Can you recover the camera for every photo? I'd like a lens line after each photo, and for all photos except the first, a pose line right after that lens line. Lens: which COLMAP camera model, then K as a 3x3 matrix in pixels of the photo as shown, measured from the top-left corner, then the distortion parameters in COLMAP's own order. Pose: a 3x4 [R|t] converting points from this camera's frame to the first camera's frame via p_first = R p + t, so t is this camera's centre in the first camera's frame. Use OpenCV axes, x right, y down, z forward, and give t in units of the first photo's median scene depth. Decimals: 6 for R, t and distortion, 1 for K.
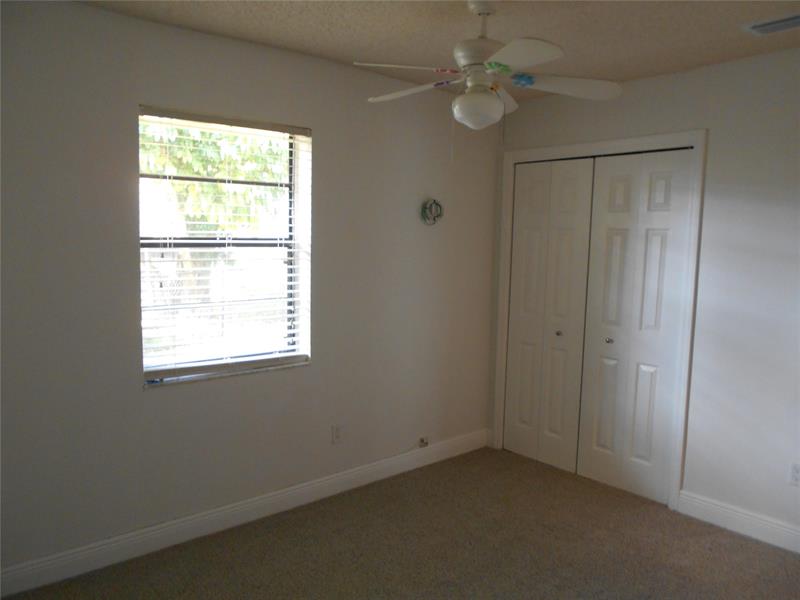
lens RADIAL K [[624.6, 0, 398.8], [0, 624.6, 301.7], [0, 0, 1]] dist [-0.057238, 0.000216]
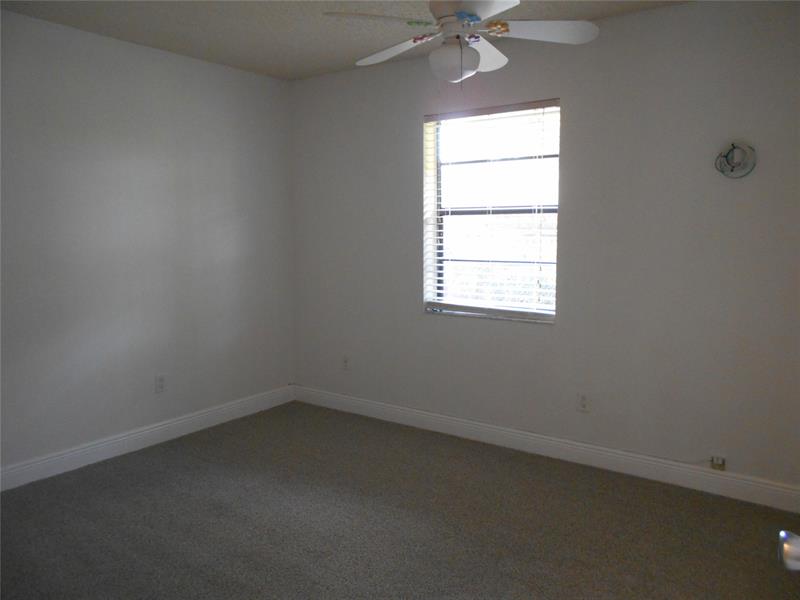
lens RADIAL K [[608.6, 0, 400.0], [0, 608.6, 290.0], [0, 0, 1]] dist [-0.036735, 0.027212]
pose [[0.195026, 0.087132, -0.976920, 0.822032], [-0.081981, 0.994009, 0.072290, -0.010464], [0.977366, 0.065990, 0.201001, 0.556027]]
